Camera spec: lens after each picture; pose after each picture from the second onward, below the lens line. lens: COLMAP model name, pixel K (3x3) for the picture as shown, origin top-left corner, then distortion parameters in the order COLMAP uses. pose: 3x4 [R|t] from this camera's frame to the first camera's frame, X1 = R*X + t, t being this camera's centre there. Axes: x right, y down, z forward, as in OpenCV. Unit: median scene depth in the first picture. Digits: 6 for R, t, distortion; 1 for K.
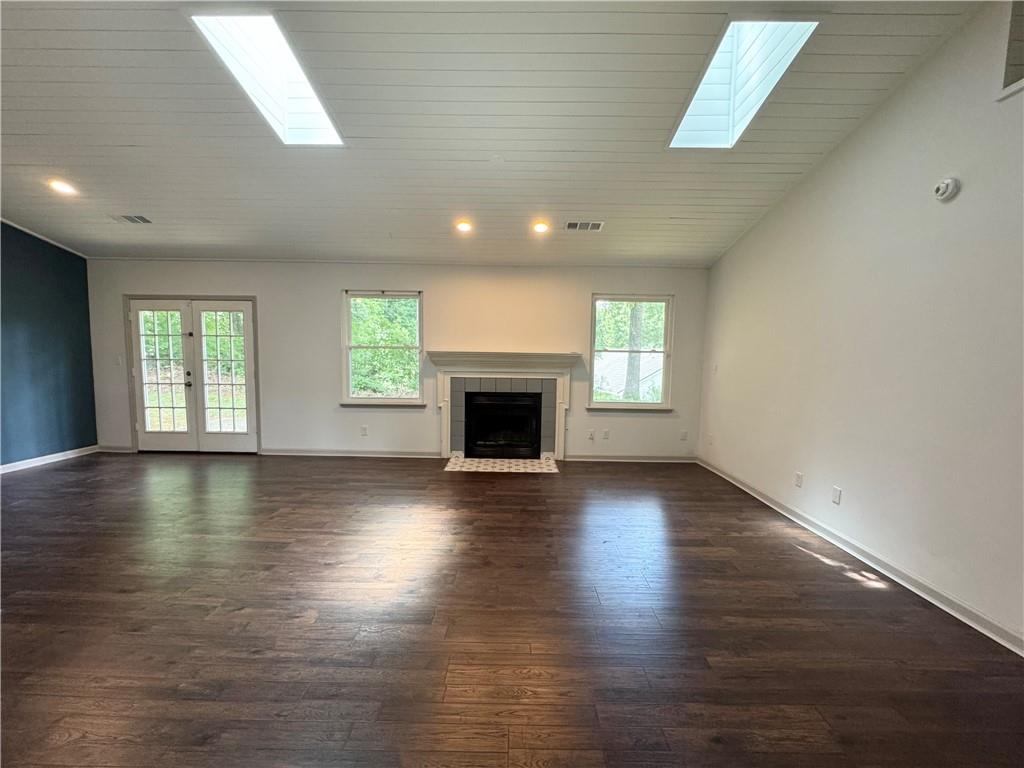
lens RADIAL K [[412.7, 0, 512.2], [0, 412.7, 382.9], [0, 0, 1]] dist [-0.008924, 0.000355]
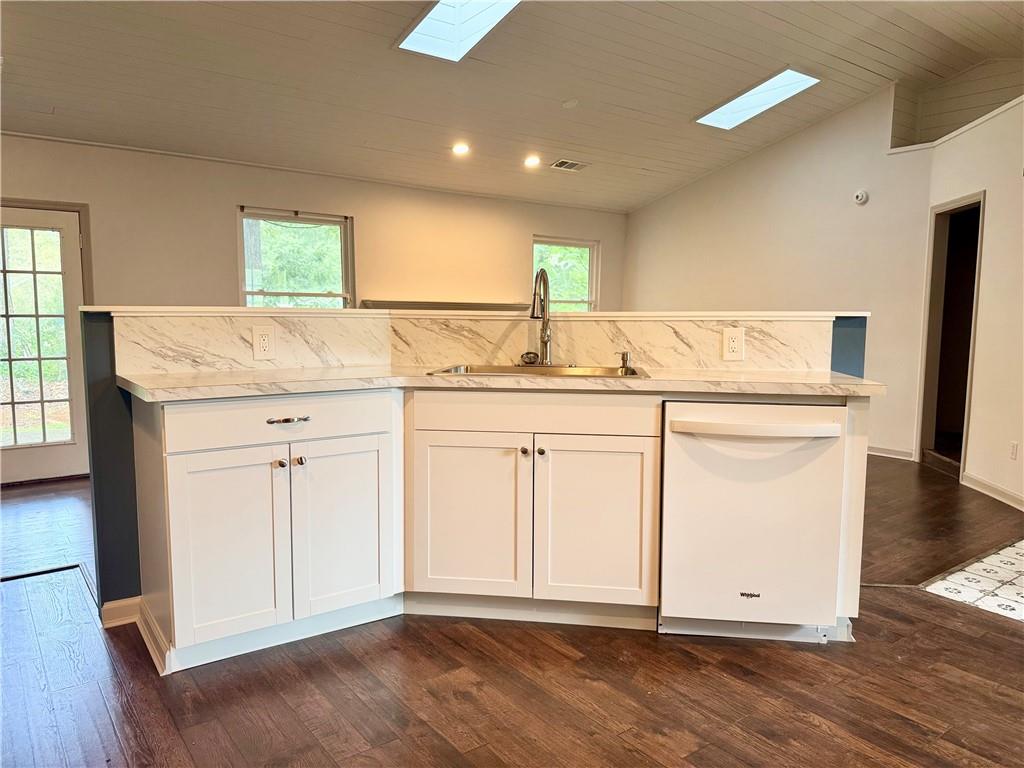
lens RADIAL K [[717.7, 0, 511.3], [0, 717.7, 386.7], [0, 0, 1]] dist [-0.035758, -0.006617]
pose [[0.789430, -0.068146, 0.610046, -0.776543], [0.050230, 0.997657, 0.046444, 0.030413], [-0.611782, -0.006022, 0.791004, -0.161923]]
